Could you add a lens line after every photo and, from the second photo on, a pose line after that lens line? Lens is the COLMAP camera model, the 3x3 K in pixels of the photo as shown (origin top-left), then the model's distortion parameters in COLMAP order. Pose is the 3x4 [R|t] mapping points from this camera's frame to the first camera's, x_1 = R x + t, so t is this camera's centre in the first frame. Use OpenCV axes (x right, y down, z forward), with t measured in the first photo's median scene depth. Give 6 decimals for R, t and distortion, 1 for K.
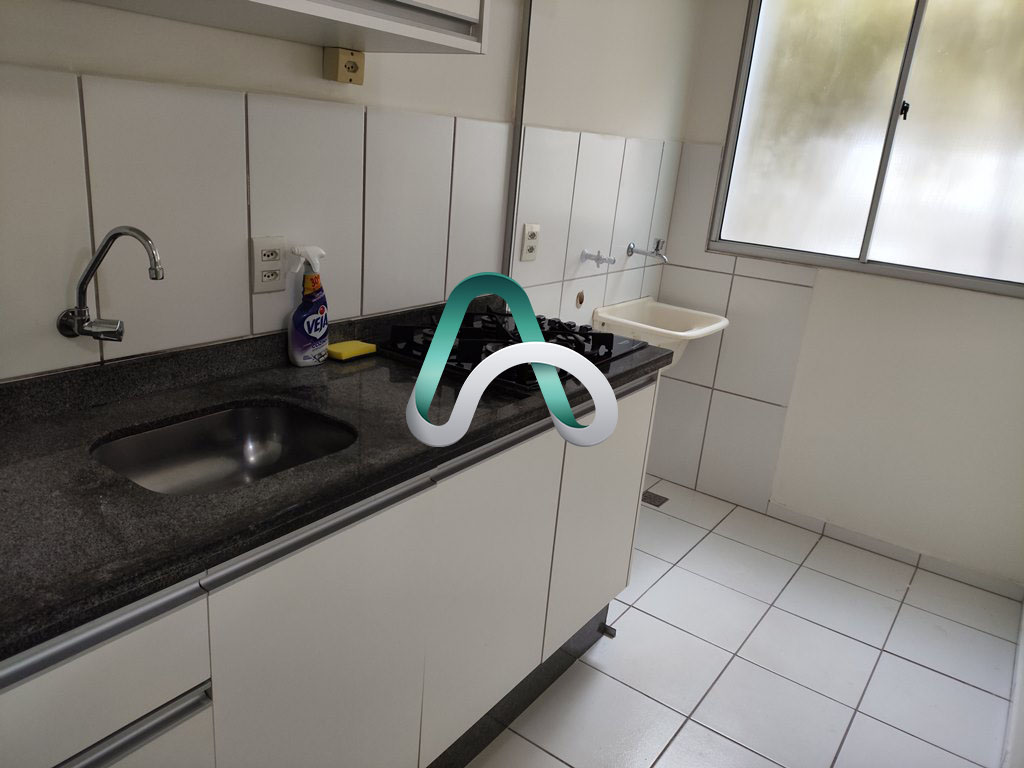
lens RADIAL K [[739.5, 0, 512.0], [0, 739.5, 384.0], [0, 0, 1]] dist [0.130431, -0.227339]
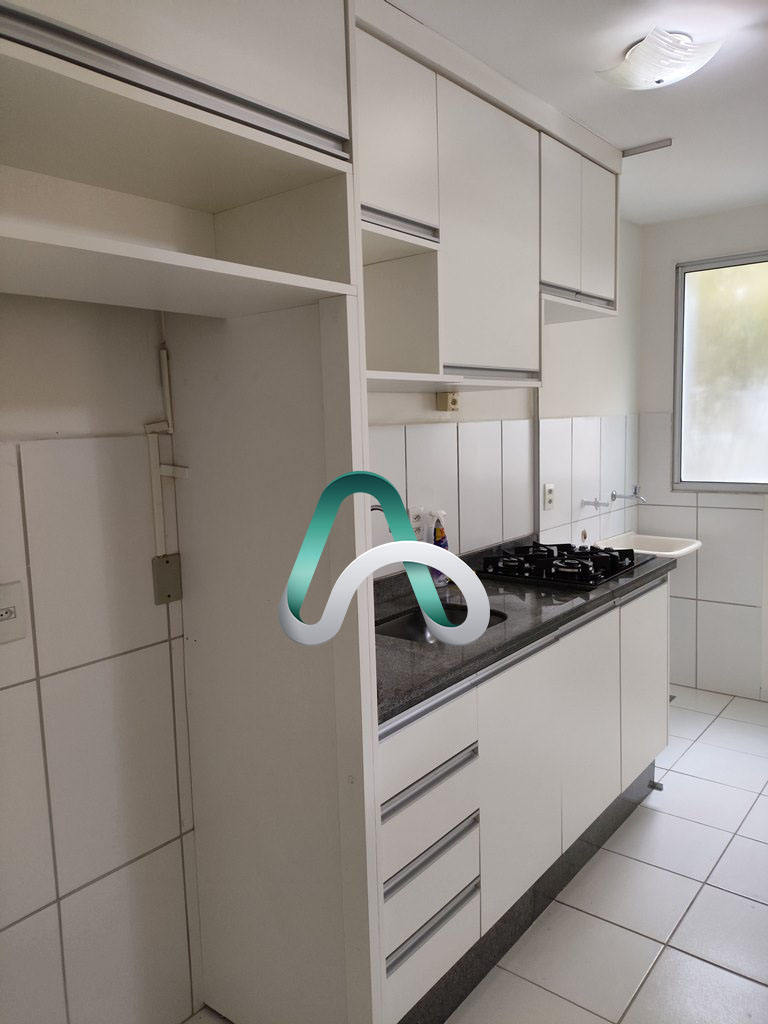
lens RADIAL K [[739.5, 0, 381.3], [0, 739.5, 505.9], [0, 0, 1]] dist [0.130431, -0.227339]
pose [[0.991541, -0.110724, -0.067718, -0.213227], [0.094690, 0.973955, -0.206024, 0.091929], [0.088766, 0.197869, 0.976201, -0.421039]]
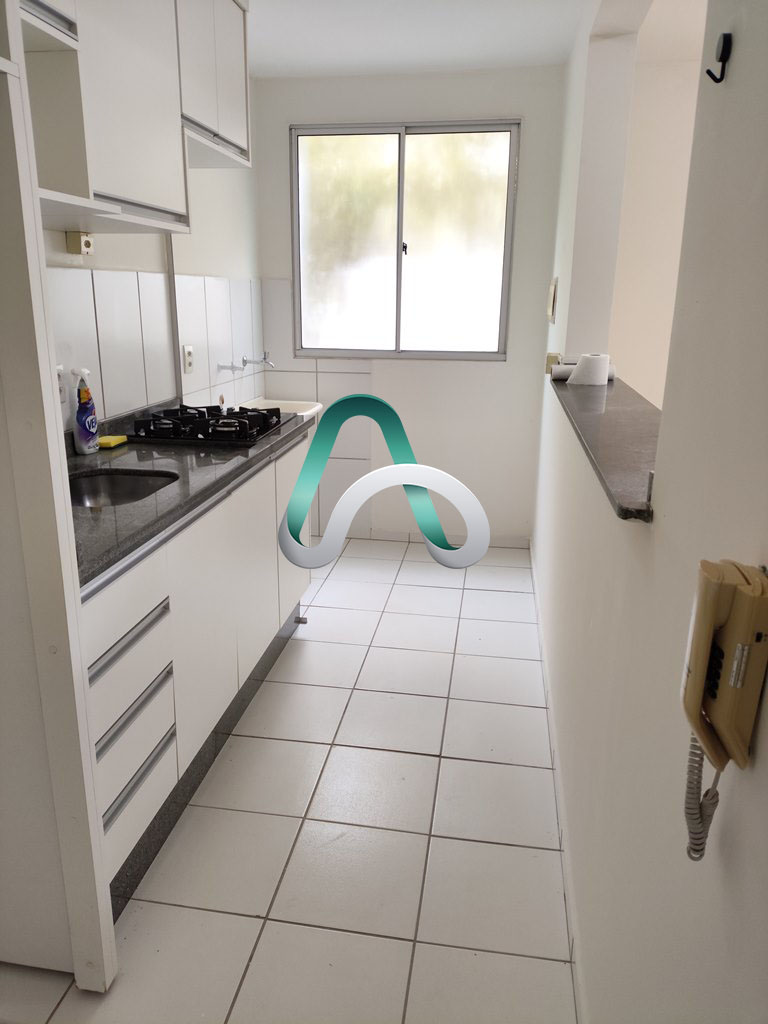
lens RADIAL K [[739.5, 0, 381.3], [0, 739.5, 505.9], [0, 0, 1]] dist [0.130431, -0.227339]
pose [[0.887033, -0.197227, 0.417461, -0.311865], [0.203265, 0.978650, 0.030455, 0.110340], [-0.414554, 0.057841, 0.908184, -0.399523]]
